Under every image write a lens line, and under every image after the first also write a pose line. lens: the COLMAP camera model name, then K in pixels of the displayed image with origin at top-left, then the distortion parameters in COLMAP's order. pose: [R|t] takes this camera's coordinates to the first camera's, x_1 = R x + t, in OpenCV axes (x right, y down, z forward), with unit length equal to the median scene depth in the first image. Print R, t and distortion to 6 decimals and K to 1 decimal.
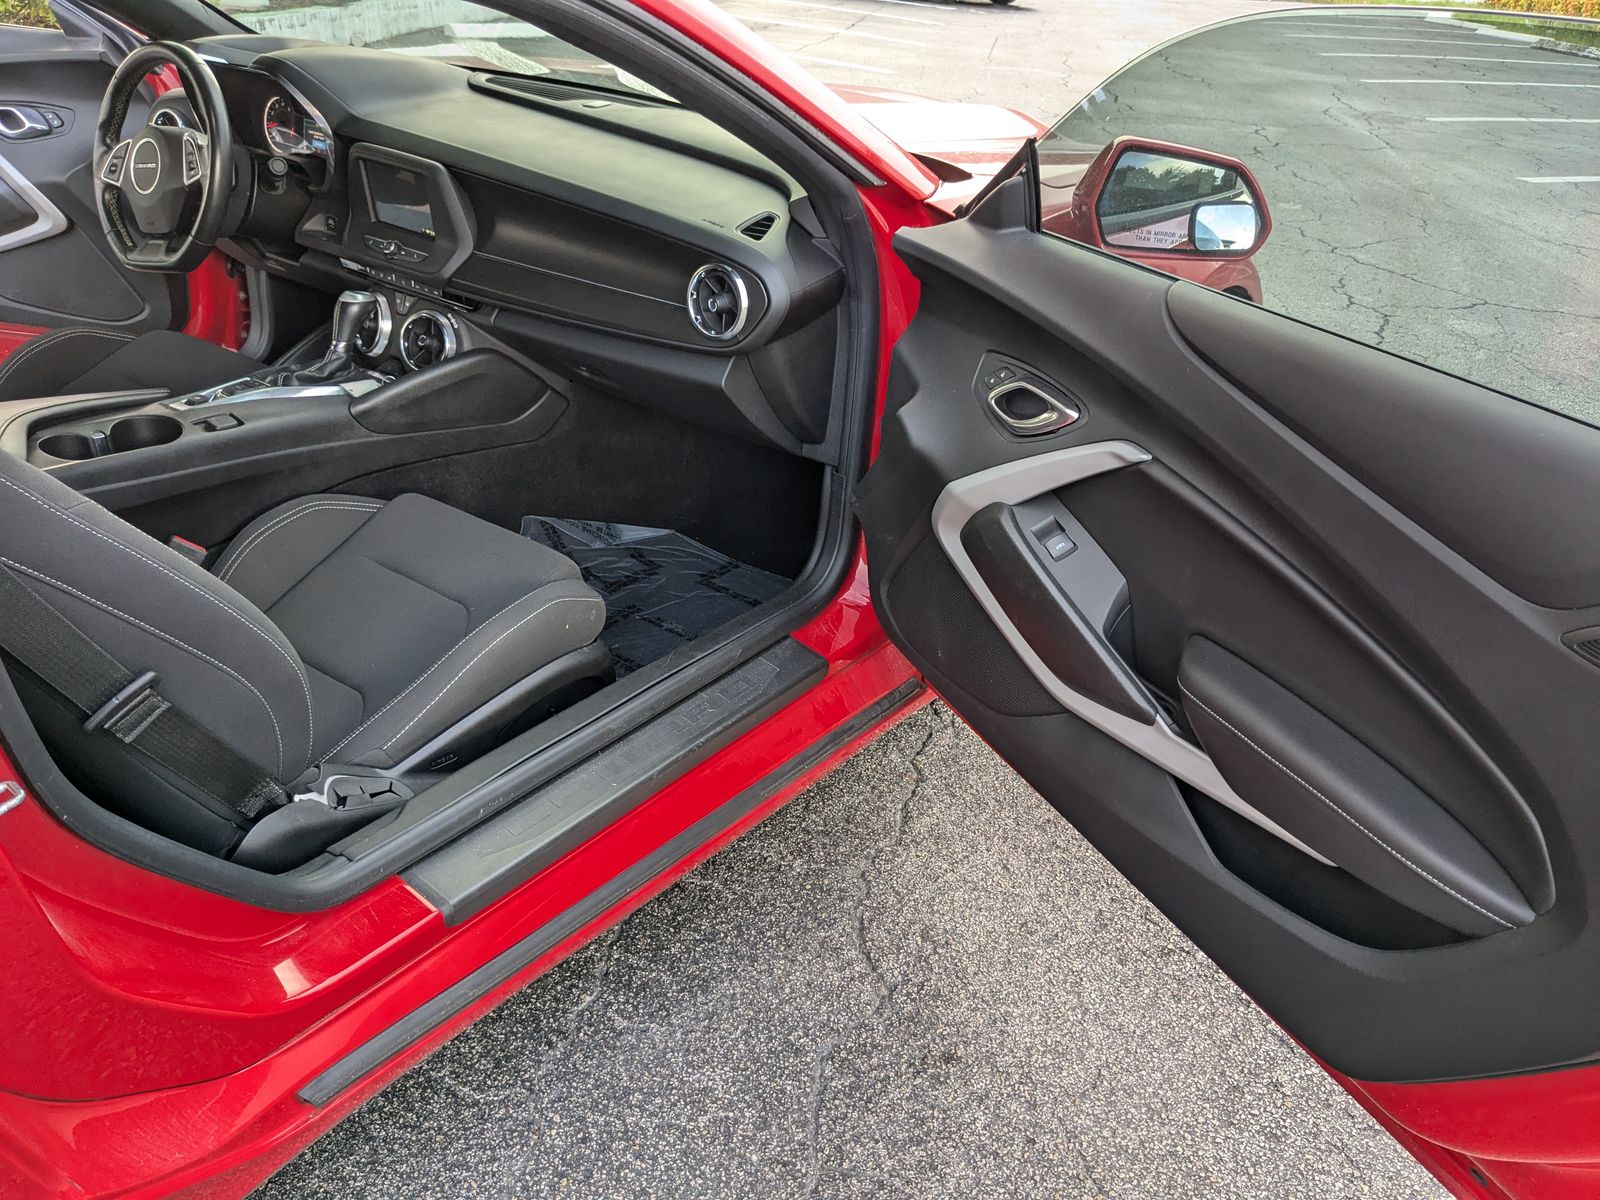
lens RADIAL K [[1271.6, 0, 804.3], [0, 1271.6, 607.2], [0, 0, 1]] dist [0.043228, -0.079919]
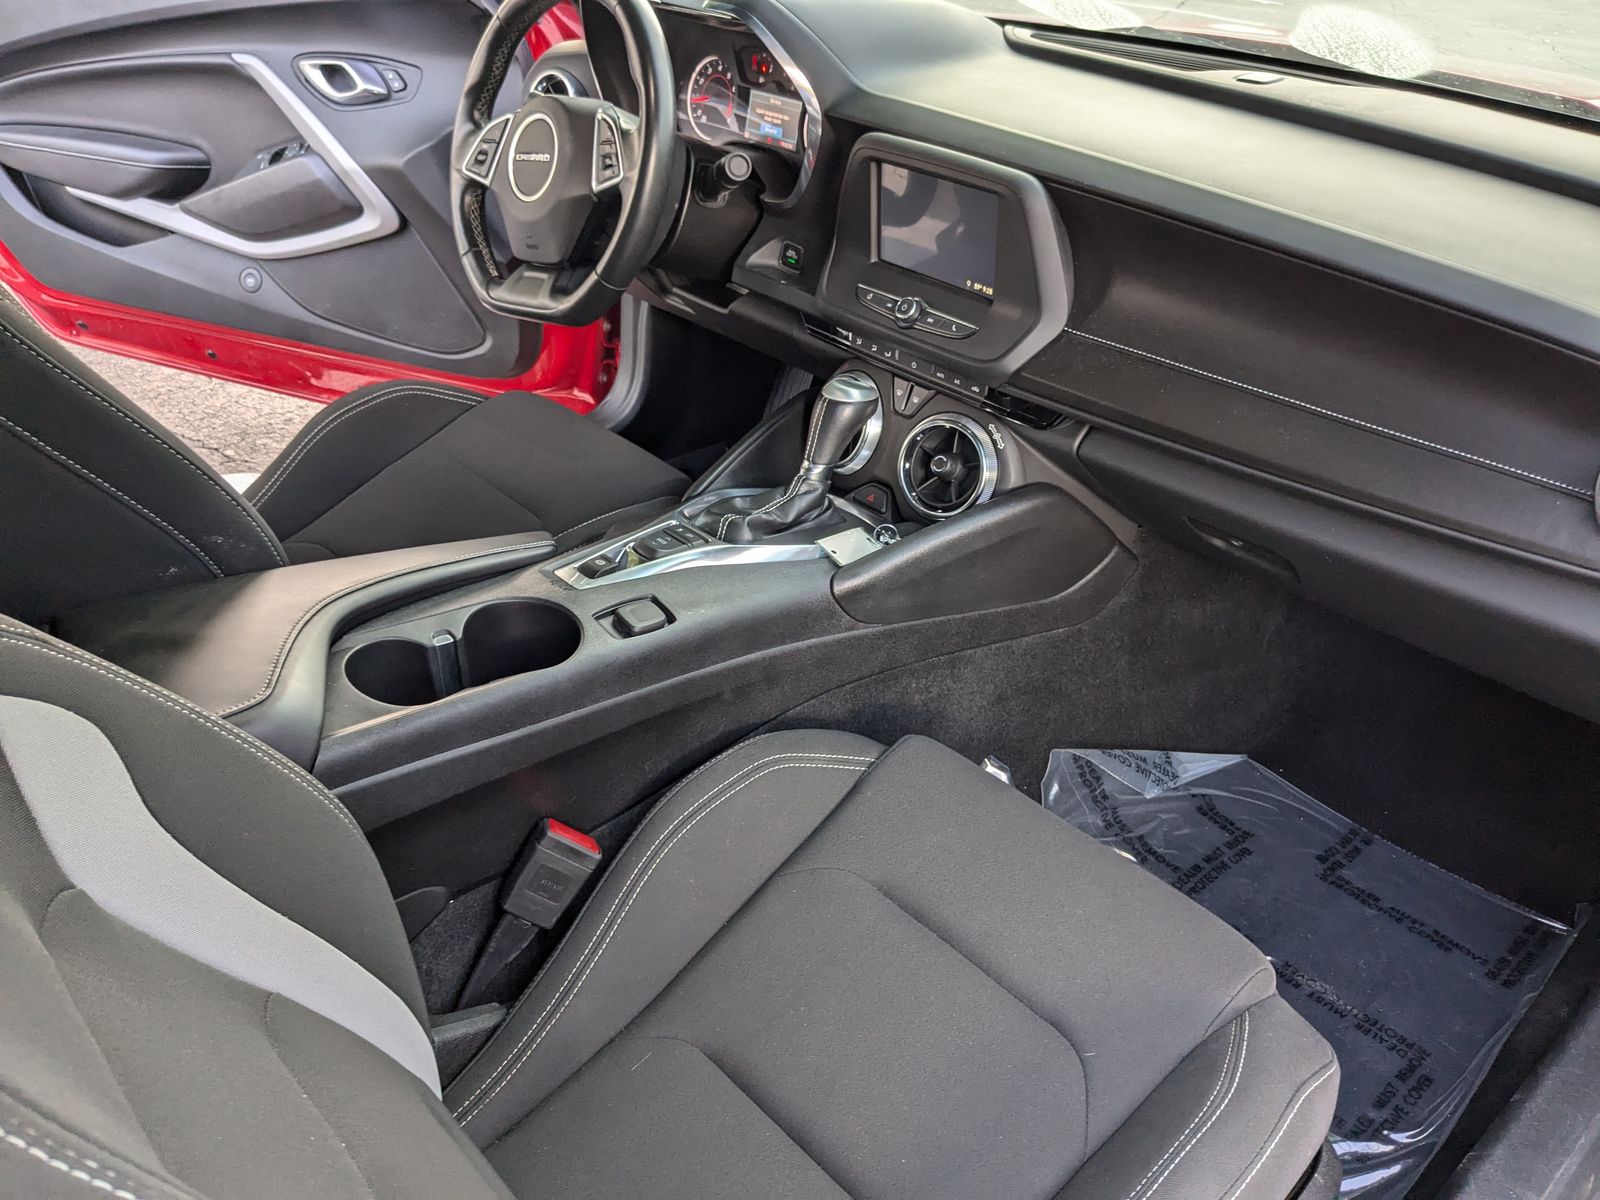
lens RADIAL K [[1271.6, 0, 791.4], [0, 1271.6, 592.1], [0, 0, 1]] dist [0.043228, -0.079919]
pose [[0.978787, 0.096126, -0.180931, -0.251904], [-0.095575, 0.995353, 0.011777, -0.148214], [0.181222, 0.005766, 0.983425, 0.393914]]
